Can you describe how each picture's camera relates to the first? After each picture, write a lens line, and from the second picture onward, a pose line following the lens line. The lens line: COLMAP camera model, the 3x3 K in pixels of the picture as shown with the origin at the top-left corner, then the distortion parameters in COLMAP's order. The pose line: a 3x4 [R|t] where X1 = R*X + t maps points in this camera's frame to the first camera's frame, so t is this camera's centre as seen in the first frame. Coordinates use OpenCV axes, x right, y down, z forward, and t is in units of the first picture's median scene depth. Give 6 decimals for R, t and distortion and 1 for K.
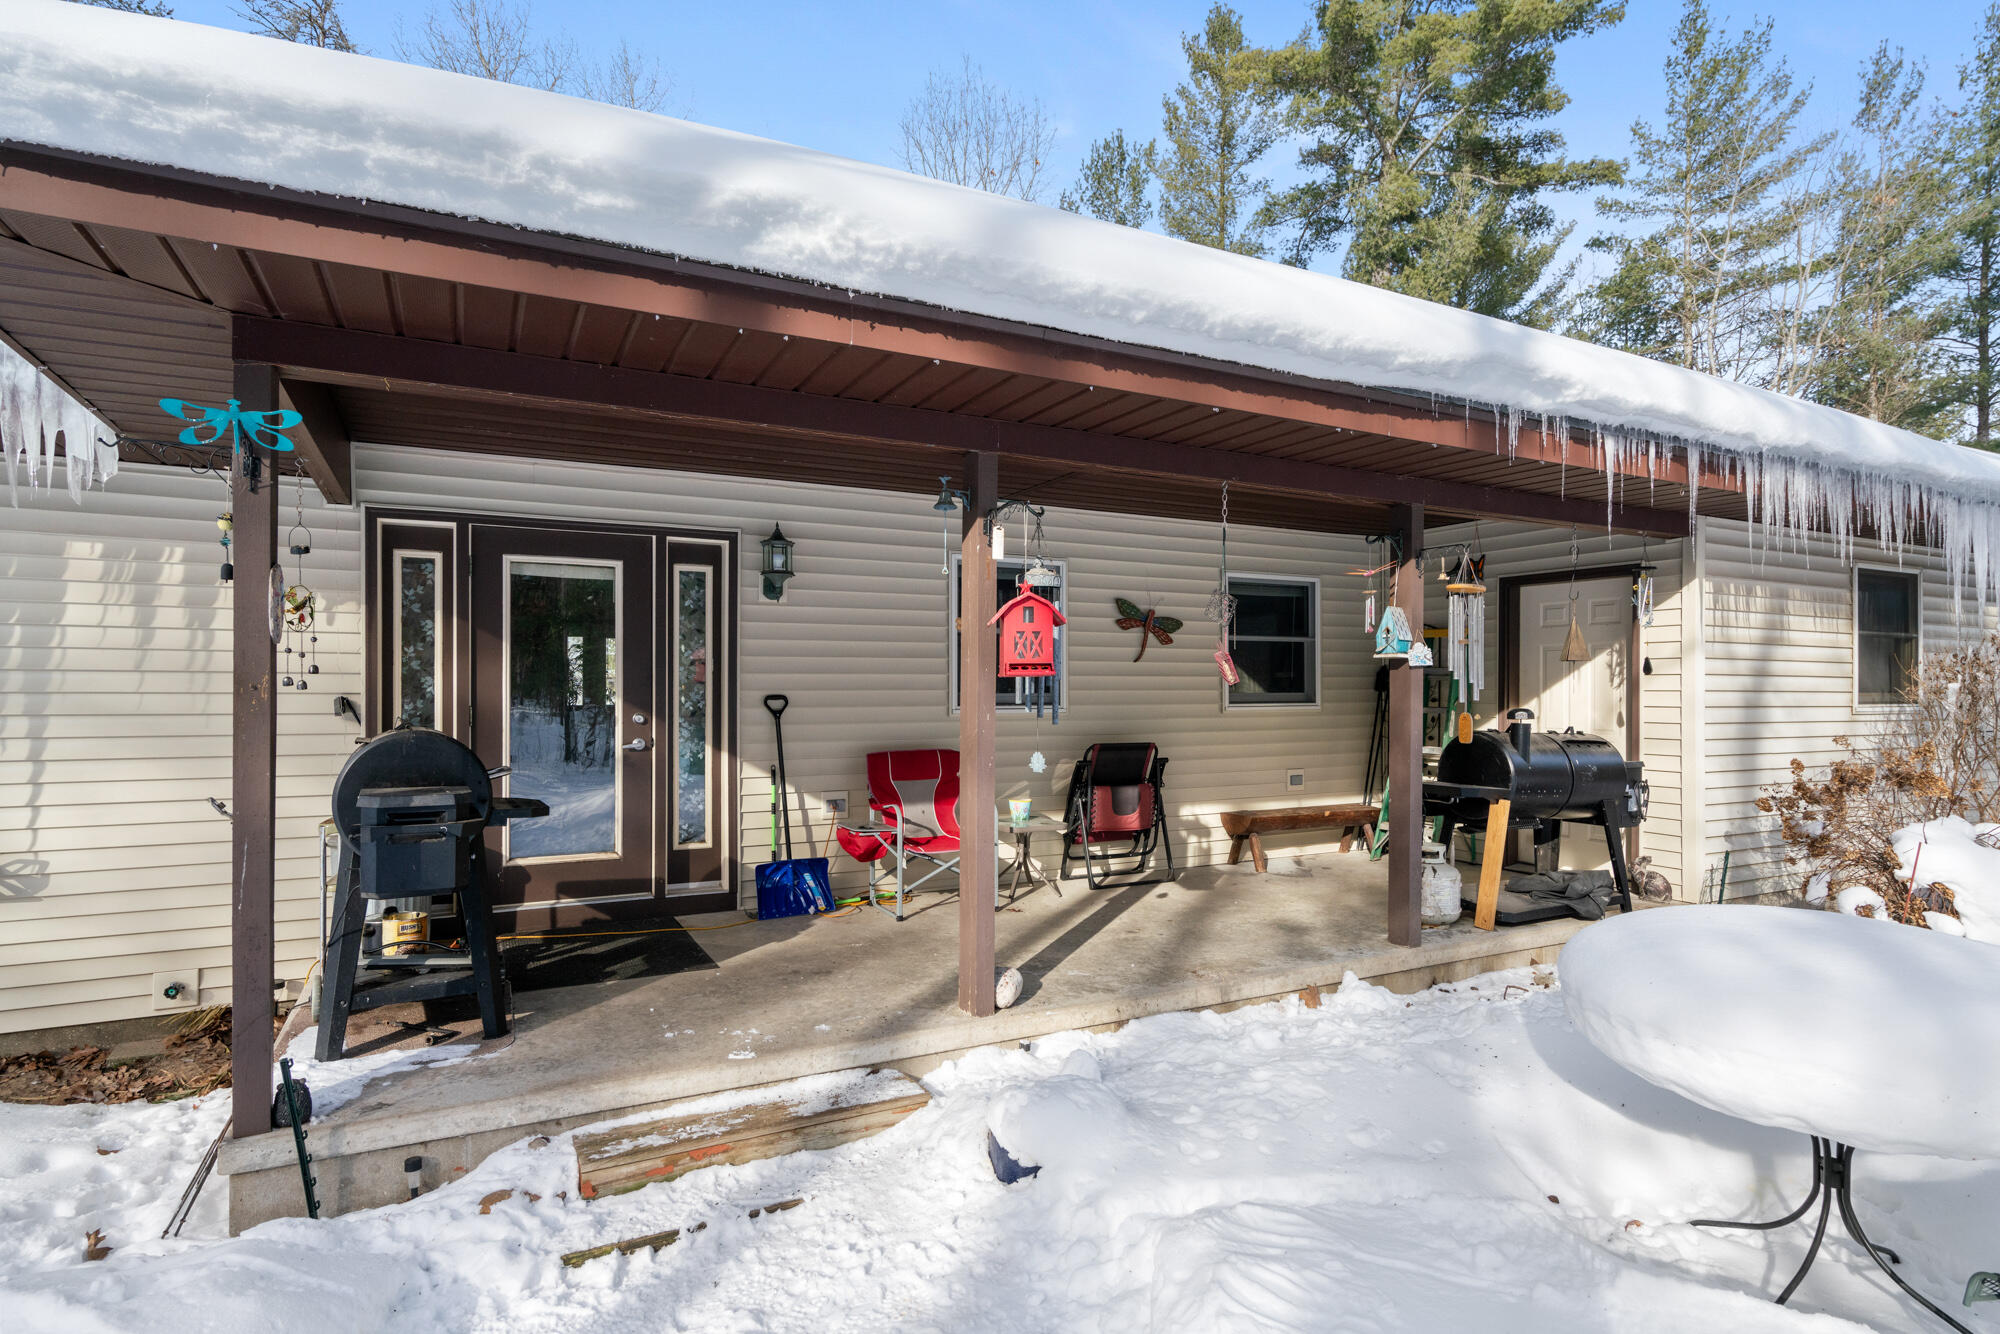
lens RADIAL K [[1041.1, 0, 998.9], [0, 1041.1, 679.5], [0, 0, 1]] dist [0.008334, 0.000923]
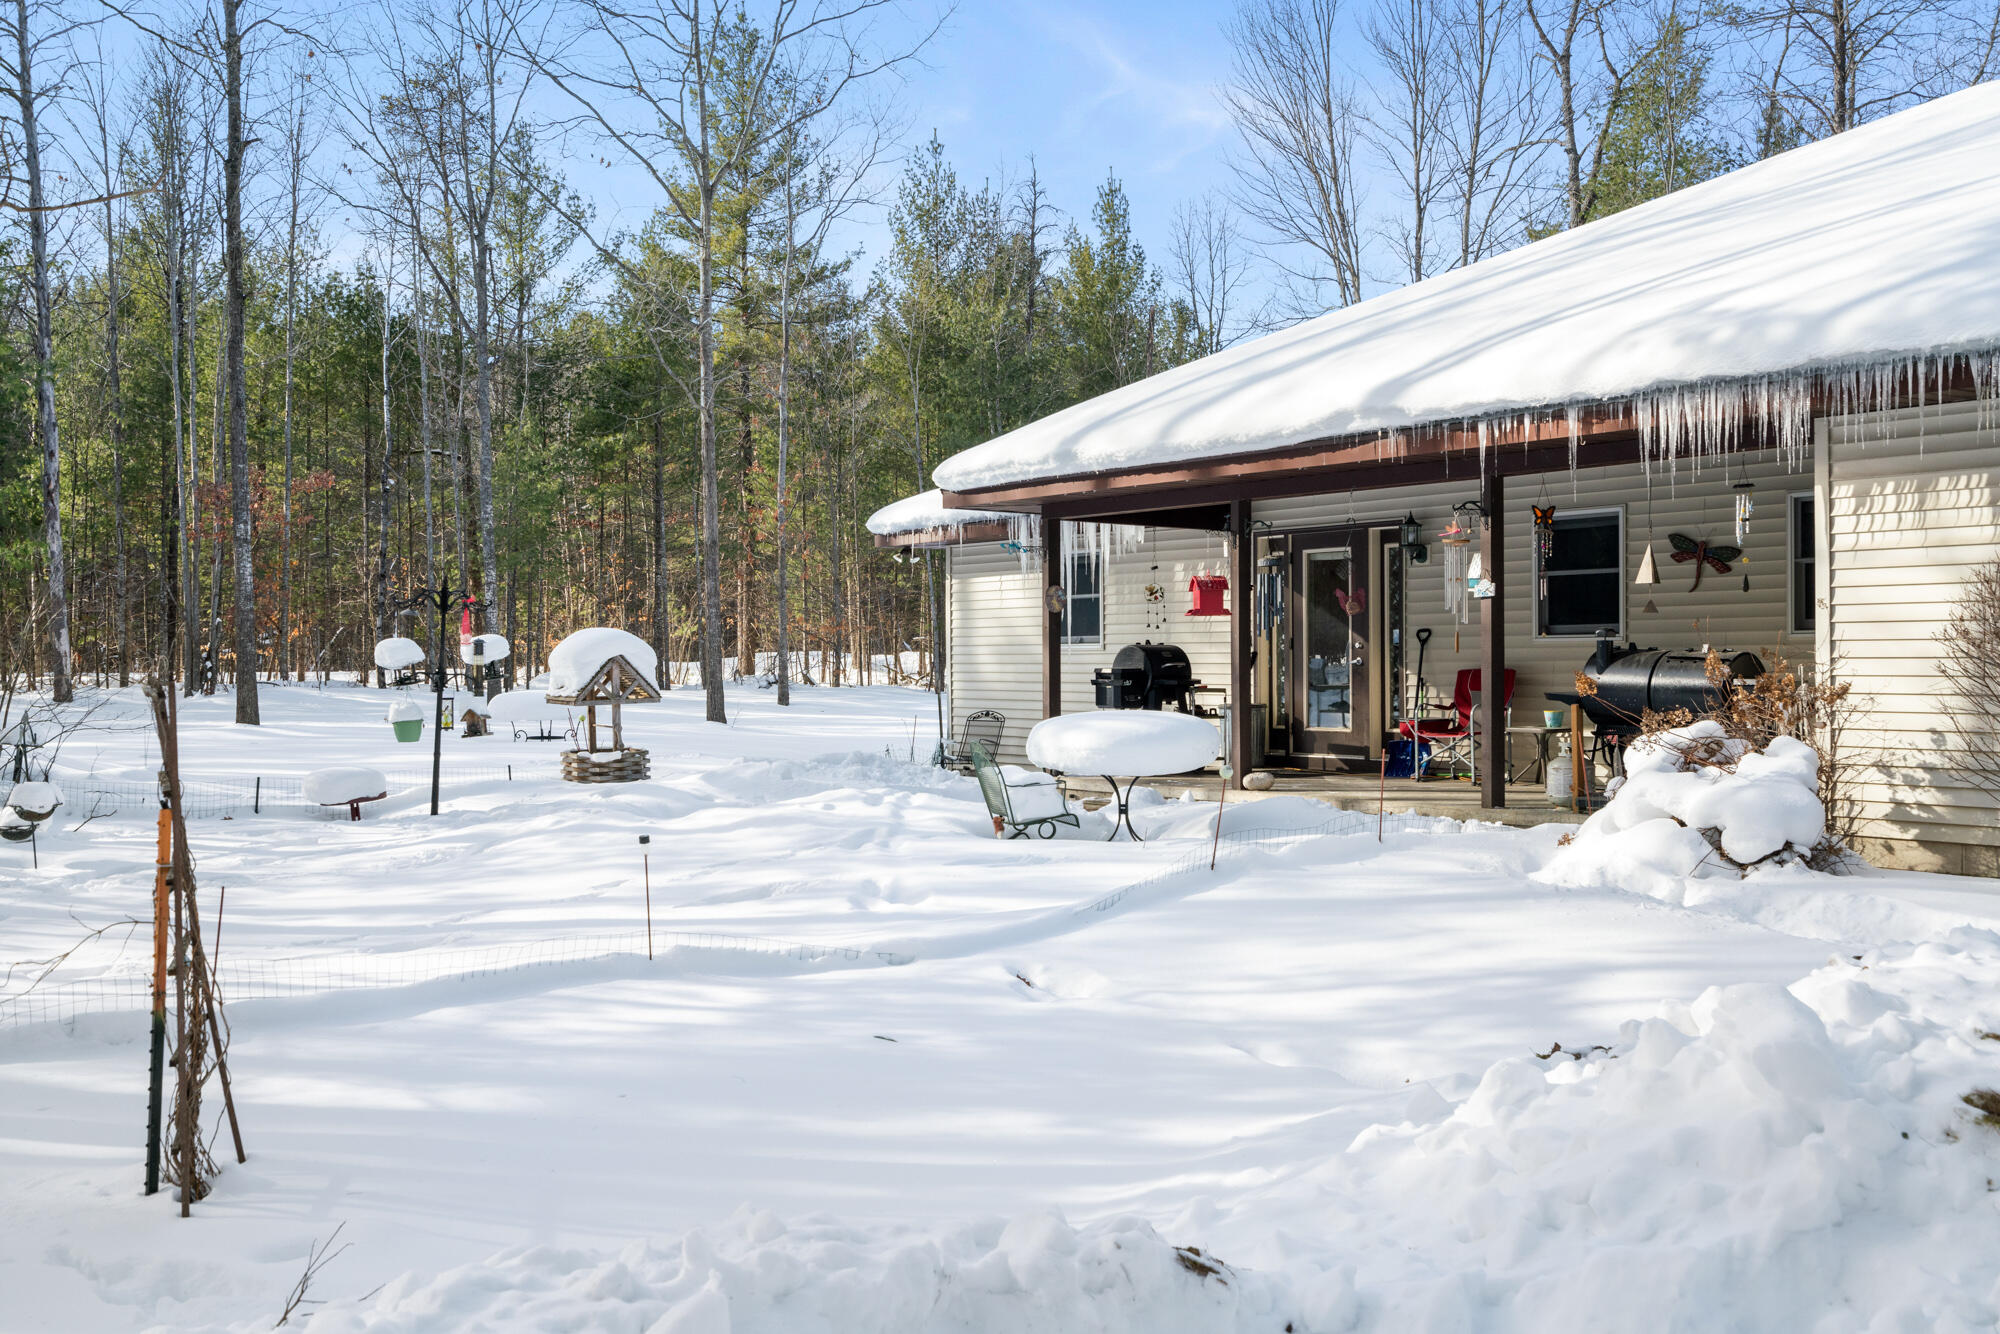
lens RADIAL K [[2094.4, 0, 1000.3], [0, 2094.4, 669.7], [0, 0, 1]] dist [-0.020112, 0.000000]
pose [[0.152400, 0.000153, -0.988319, 2.595711], [0.014199, 0.999896, 0.002344, 0.057765], [0.988217, -0.014390, 0.152382, -0.018668]]
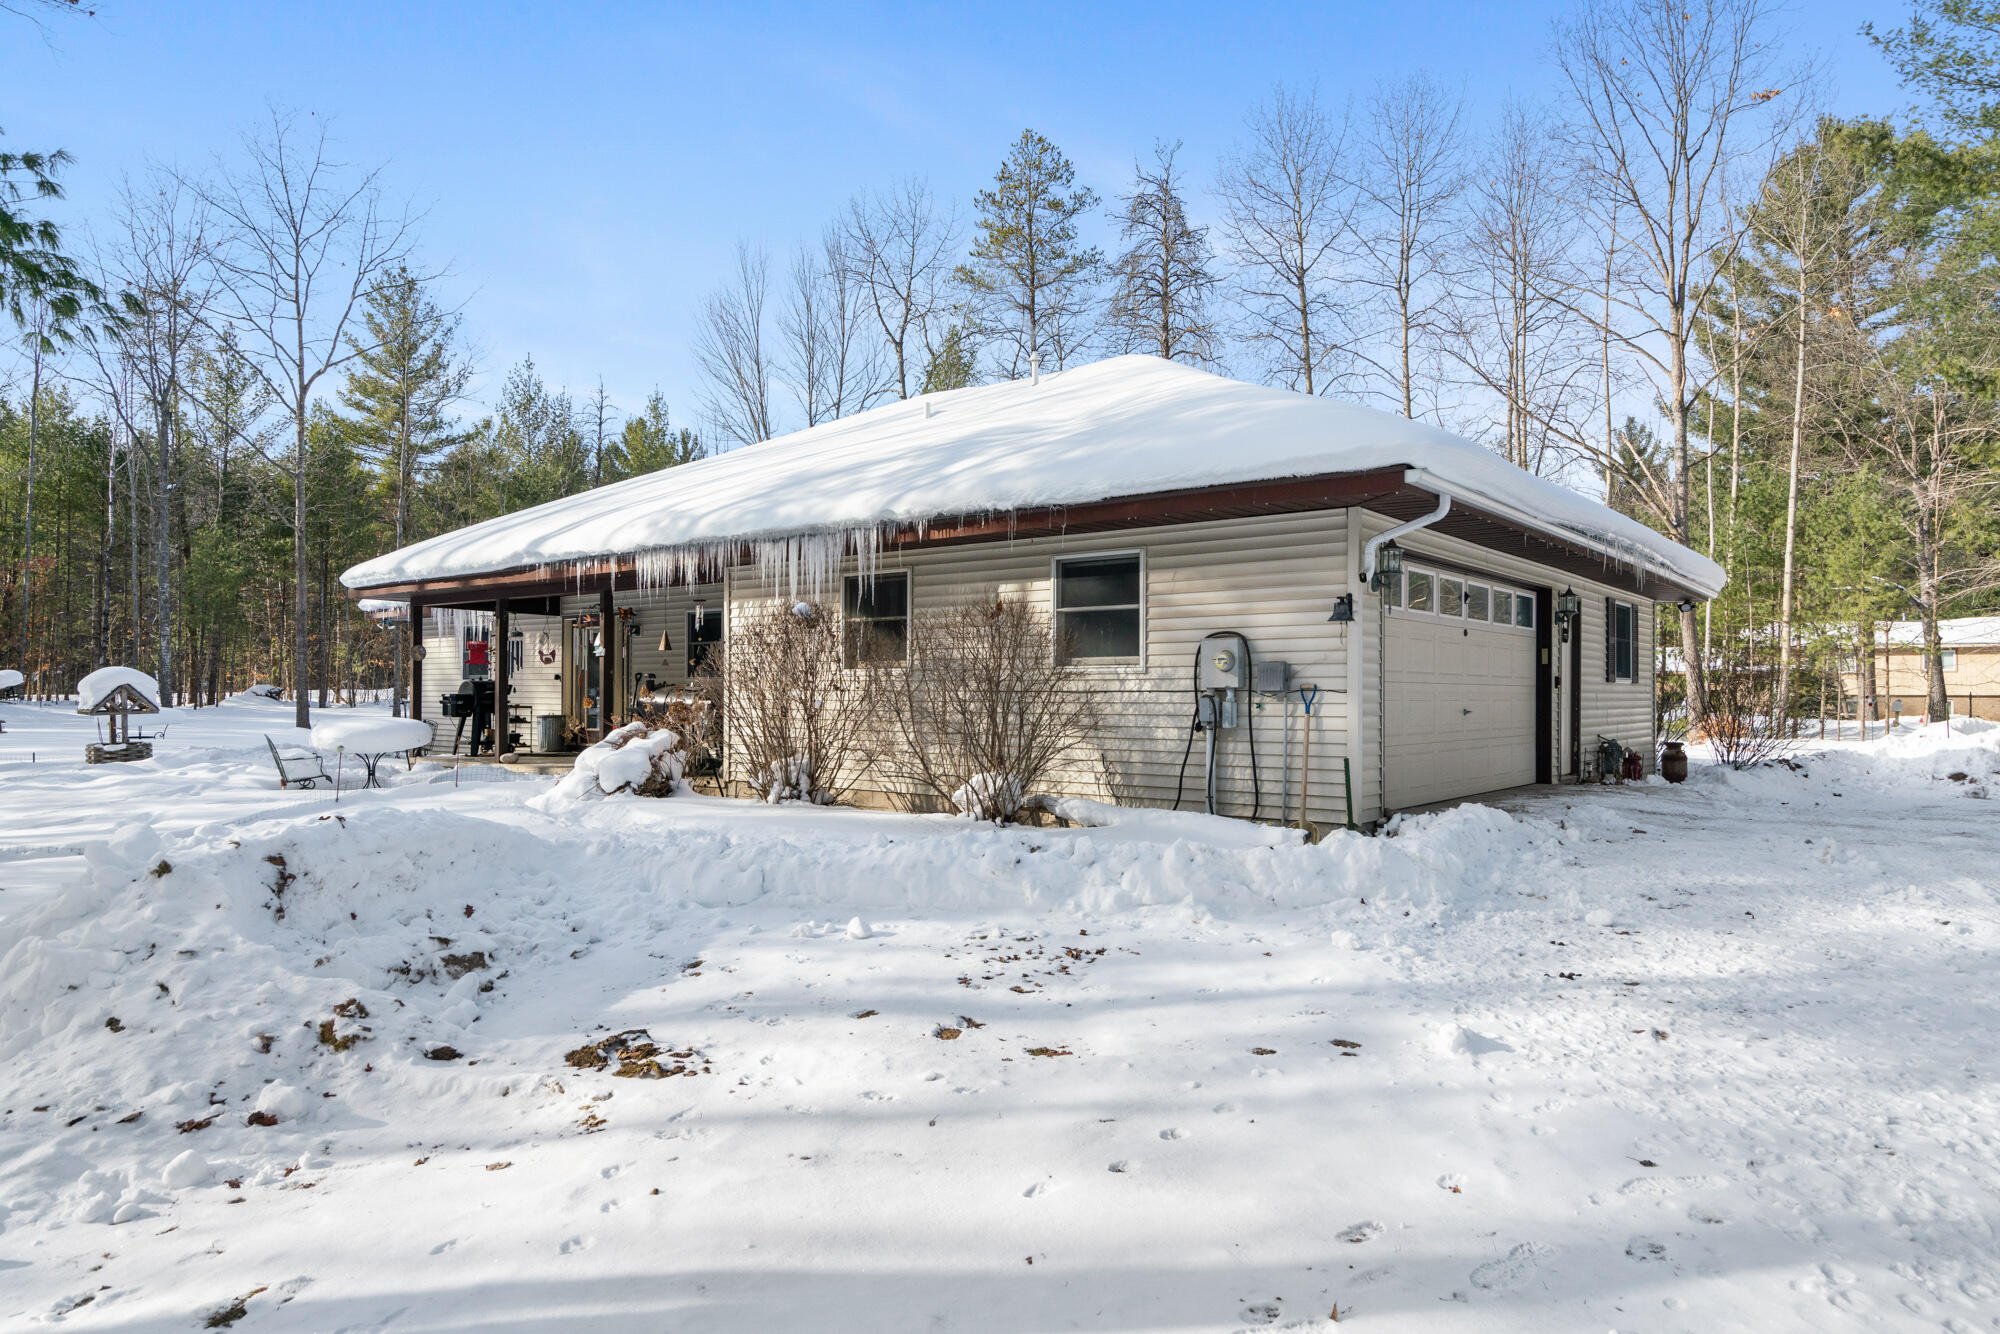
lens RADIAL K [[1273.9, 0, 999.6], [0, 1273.9, 671.7], [0, 0, 1]] dist [0.004147, 0.002293]
pose [[0.434840, -0.015605, -0.900373, 3.112769], [0.008136, 0.999877, -0.013400, 0.064549], [0.900471, -0.001499, 0.434913, 0.486505]]
